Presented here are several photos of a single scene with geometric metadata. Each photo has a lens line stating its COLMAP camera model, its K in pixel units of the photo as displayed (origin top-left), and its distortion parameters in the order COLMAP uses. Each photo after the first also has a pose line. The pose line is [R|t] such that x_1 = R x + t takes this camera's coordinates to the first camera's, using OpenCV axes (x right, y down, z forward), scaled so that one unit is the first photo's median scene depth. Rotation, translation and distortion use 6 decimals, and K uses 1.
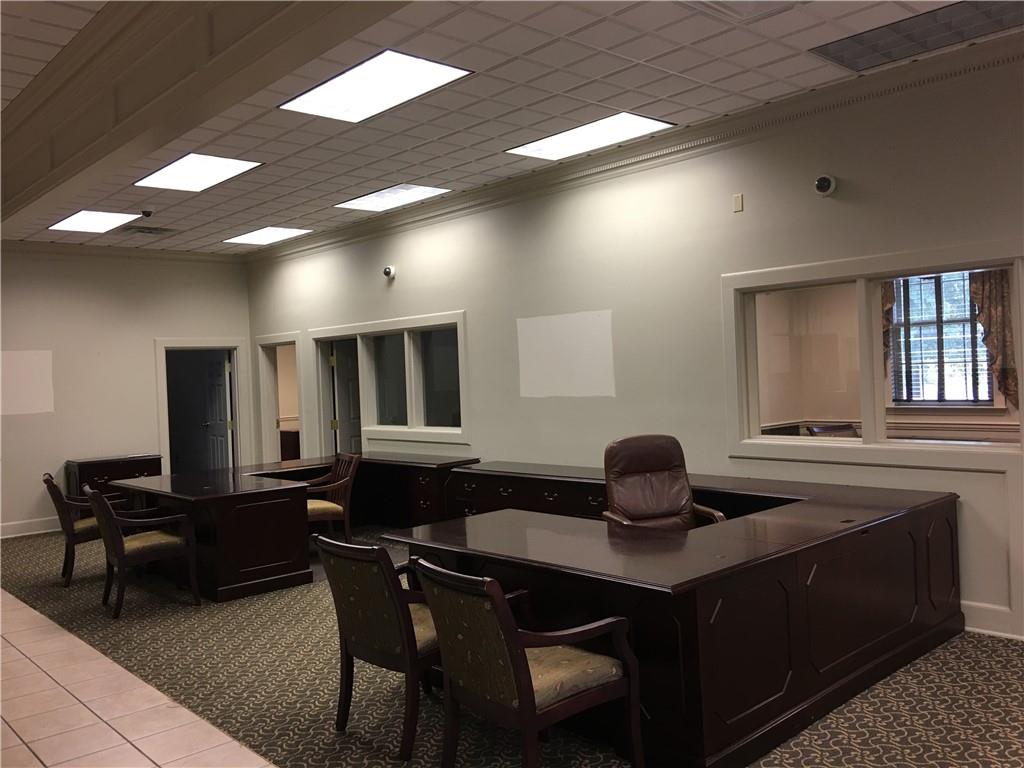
lens RADIAL K [[855.2, 0, 495.5], [0, 855.2, 380.5], [0, 0, 1]] dist [0.106669, -0.204383]
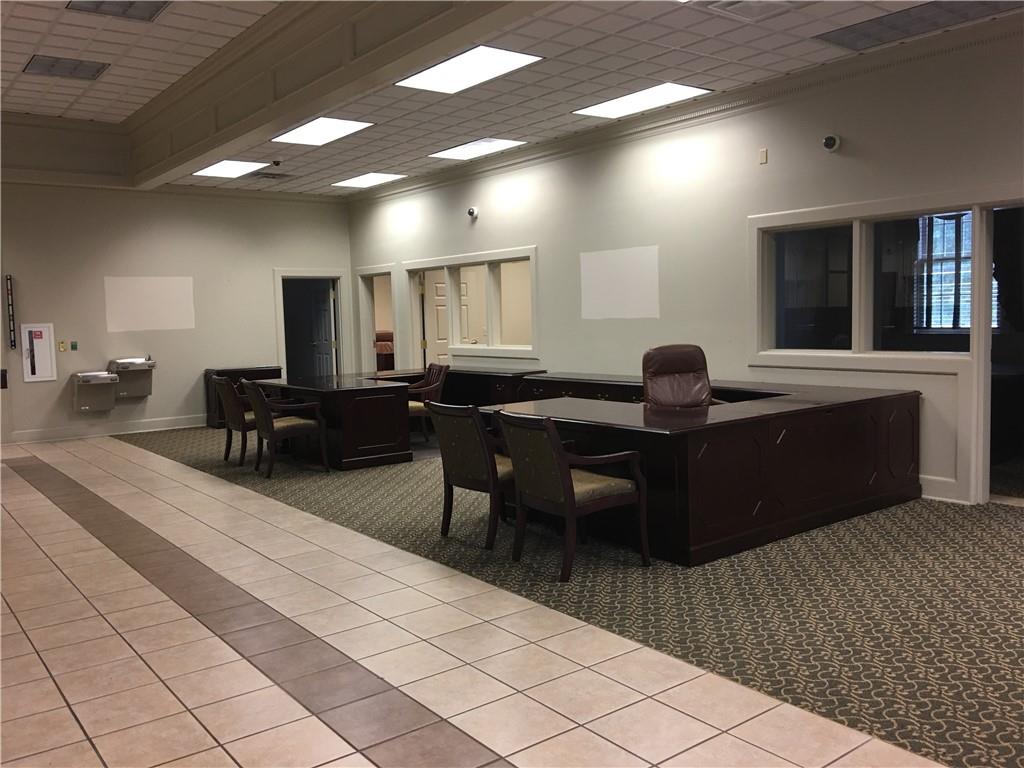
lens RADIAL K [[855.2, 0, 495.5], [0, 855.2, 380.5], [0, 0, 1]] dist [0.106669, -0.204383]
pose [[0.996324, 0.019880, -0.083325, 0.010849], [-0.013871, 0.997302, 0.072082, 0.020319], [0.084533, -0.070661, 0.993912, -0.205101]]
